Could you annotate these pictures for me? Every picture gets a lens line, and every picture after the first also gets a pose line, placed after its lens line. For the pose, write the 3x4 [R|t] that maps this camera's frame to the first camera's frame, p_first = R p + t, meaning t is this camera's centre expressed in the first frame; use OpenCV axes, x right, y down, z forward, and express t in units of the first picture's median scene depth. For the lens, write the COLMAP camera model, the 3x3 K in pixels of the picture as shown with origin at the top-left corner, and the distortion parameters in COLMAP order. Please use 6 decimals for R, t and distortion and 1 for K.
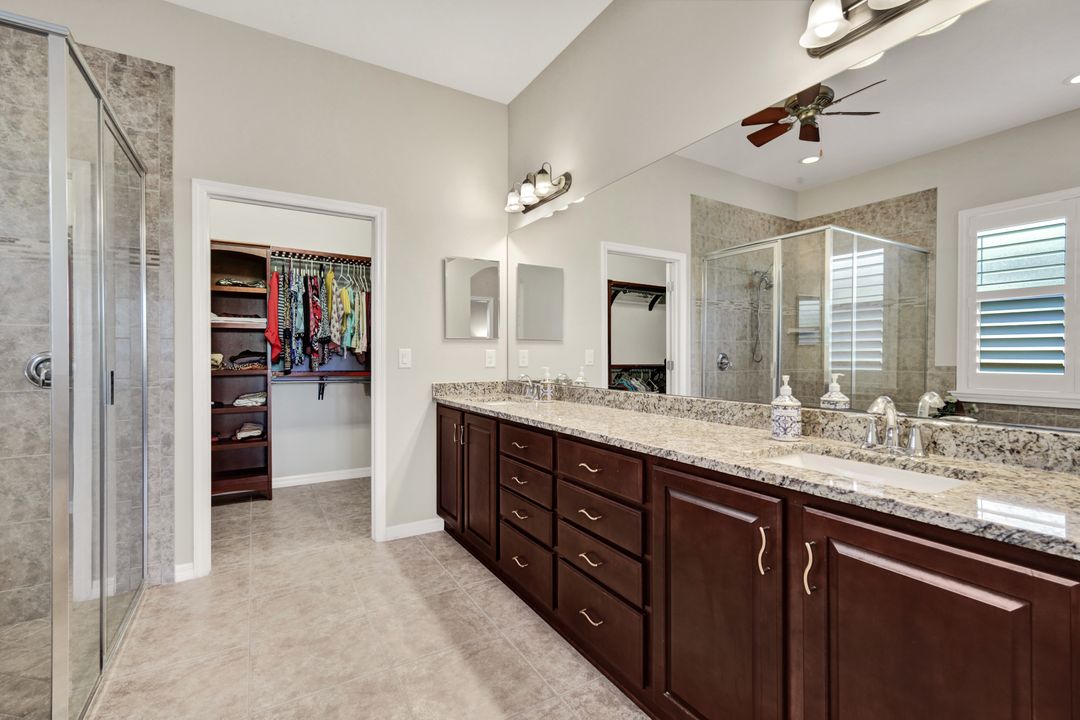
lens RADIAL K [[469.4, 0, 537.6], [0, 469.4, 353.6], [0, 0, 1]] dist [-0.004295, -0.000968]
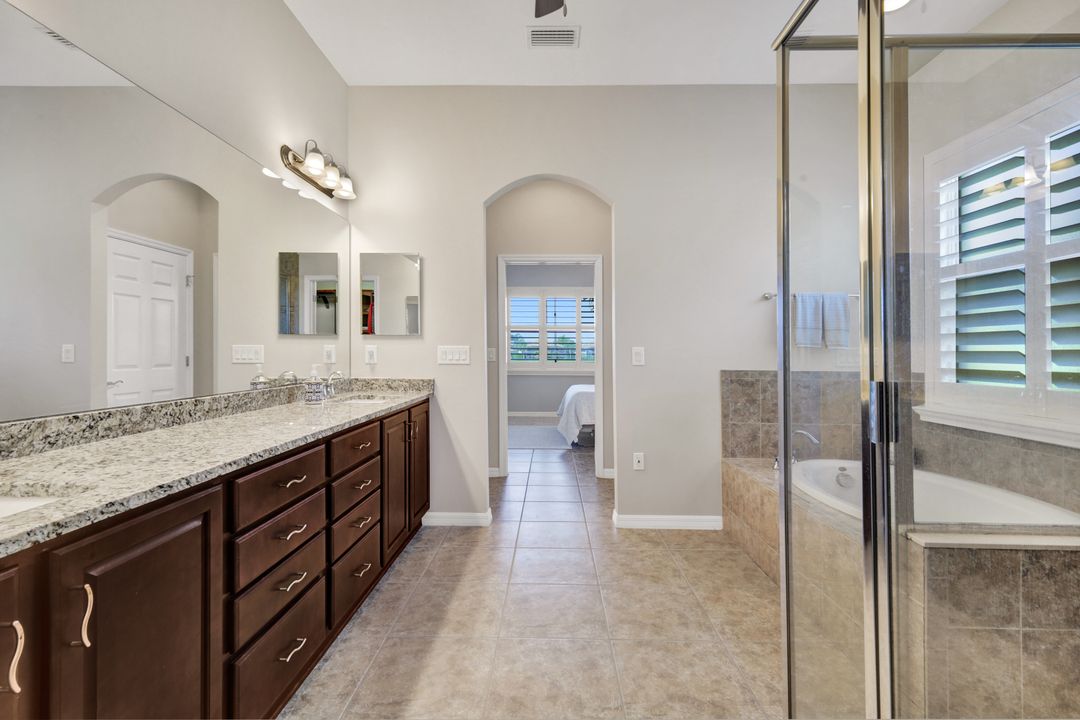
lens RADIAL K [[469.4, 0, 540.4], [0, 469.4, 354.7], [0, 0, 1]] dist [-0.004295, -0.000968]
pose [[-0.843640, 0.011023, 0.536795, -0.811759], [0.013225, 0.999913, 0.000251, 0.019943], [-0.536746, 0.007311, -0.843712, 1.563538]]
